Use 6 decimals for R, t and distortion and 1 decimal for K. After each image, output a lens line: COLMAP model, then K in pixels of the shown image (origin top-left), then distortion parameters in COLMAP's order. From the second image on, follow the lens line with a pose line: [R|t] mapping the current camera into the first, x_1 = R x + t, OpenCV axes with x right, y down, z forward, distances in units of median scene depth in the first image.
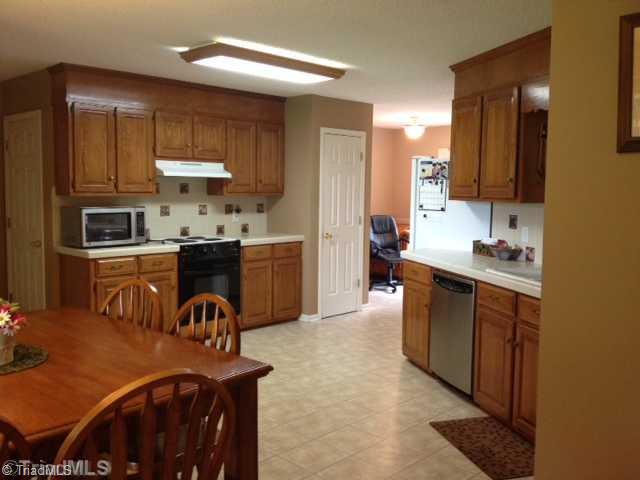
lens RADIAL K [[615.1, 0, 320.0], [0, 615.1, 240.0], [0, 0, 1]] dist [0.089475, -0.024985]
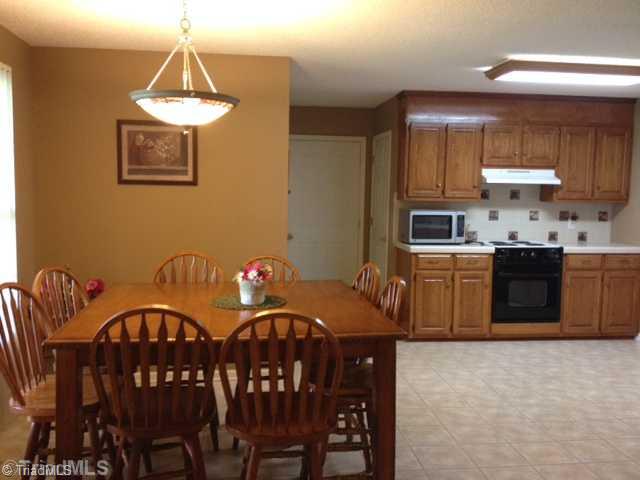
lens RADIAL K [[615.1, 0, 320.0], [0, 615.1, 240.0], [0, 0, 1]] dist [0.089475, -0.024985]
pose [[0.793790, 0.057764, -0.605442, 0.179685], [-0.064894, 0.997841, 0.010119, 0.004392], [0.604719, 0.031258, 0.795825, -0.039156]]
